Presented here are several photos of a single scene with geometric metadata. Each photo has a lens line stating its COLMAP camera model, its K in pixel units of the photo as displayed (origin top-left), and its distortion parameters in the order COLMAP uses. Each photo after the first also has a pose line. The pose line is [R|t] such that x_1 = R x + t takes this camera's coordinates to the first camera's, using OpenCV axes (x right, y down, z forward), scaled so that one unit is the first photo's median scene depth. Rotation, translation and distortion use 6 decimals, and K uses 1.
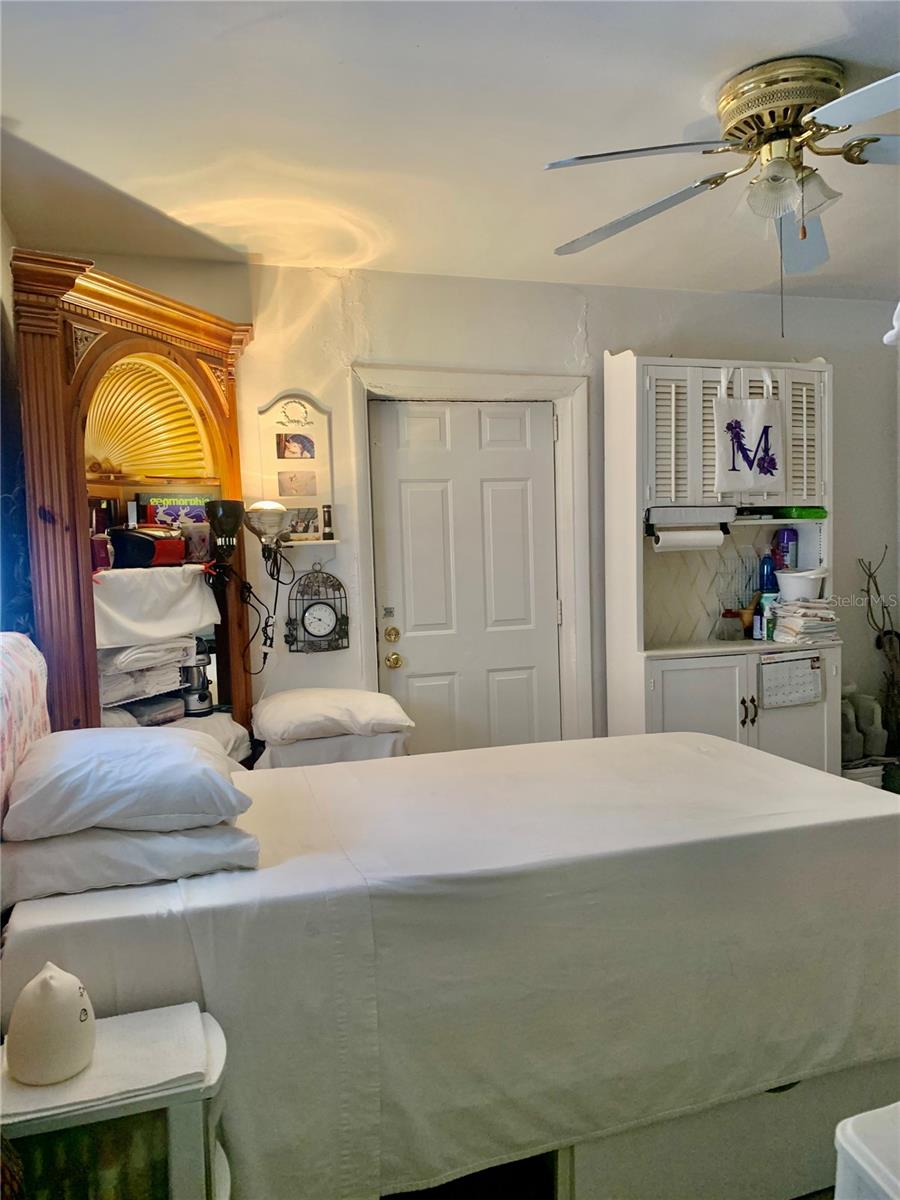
lens RADIAL K [[930.8, 0, 450.8], [0, 930.8, 611.6], [0, 0, 1]] dist [0.051425, -0.059696]
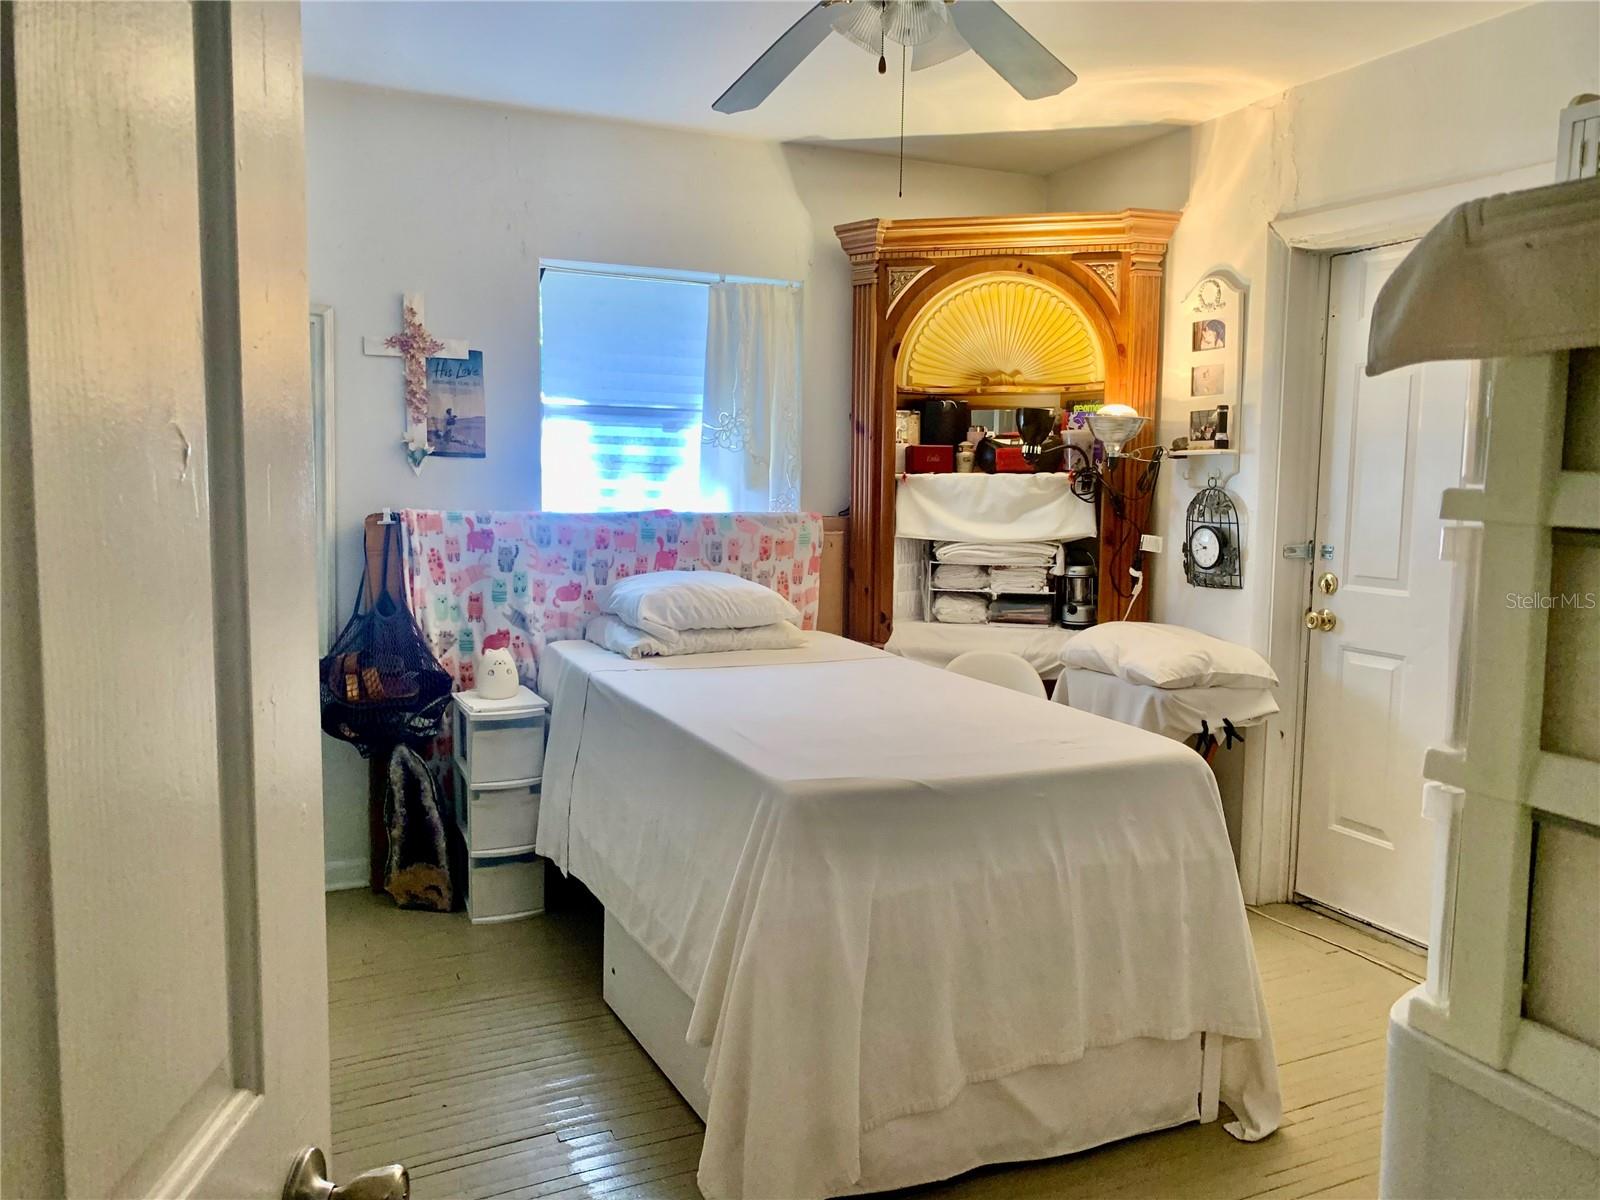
lens RADIAL K [[1241.1, 0, 799.8], [0, 1241.1, 589.8], [0, 0, 1]] dist [0.051425, -0.059696]
pose [[0.102141, 0.130567, -0.986164, 0.913211], [-0.082389, 0.989053, 0.122416, -0.059669], [0.991352, 0.068746, 0.111781, 0.532619]]
